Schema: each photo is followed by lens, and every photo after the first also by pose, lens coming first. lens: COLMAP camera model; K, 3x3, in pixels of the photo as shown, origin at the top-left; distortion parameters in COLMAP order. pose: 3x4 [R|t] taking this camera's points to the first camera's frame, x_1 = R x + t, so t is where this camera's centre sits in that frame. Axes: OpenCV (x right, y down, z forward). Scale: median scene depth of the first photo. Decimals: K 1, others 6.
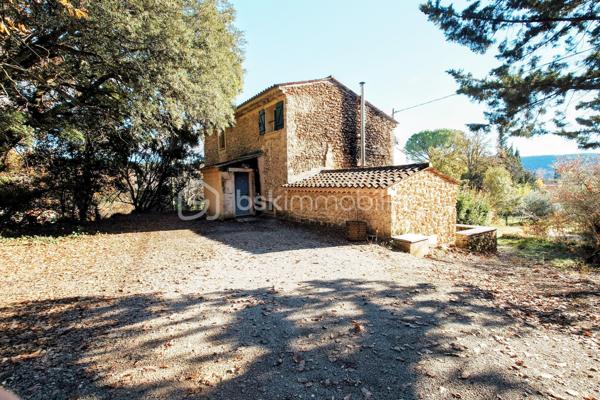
lens RADIAL K [[267.5, 0, 300.0], [0, 267.5, 200.0], [0, 0, 1]] dist [-0.001275, 0.000063]
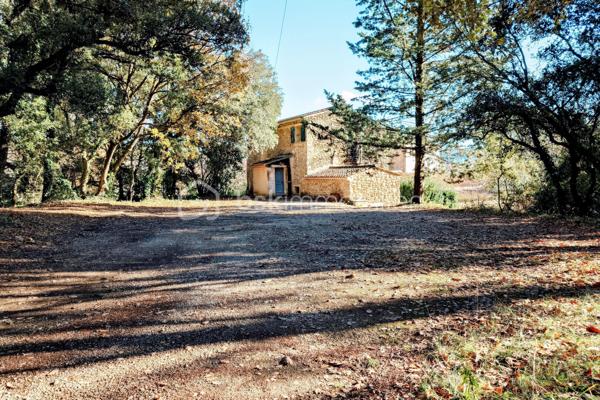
lens RADIAL K [[414.6, 0, 300.0], [0, 414.6, 200.0], [0, 0, 1]] dist [-0.002190, -0.000042]
pose [[0.990334, 0.014768, -0.137912, 0.272786], [-0.015313, 0.999879, -0.002891, 0.103742], [0.137853, 0.004975, 0.990440, -1.580805]]
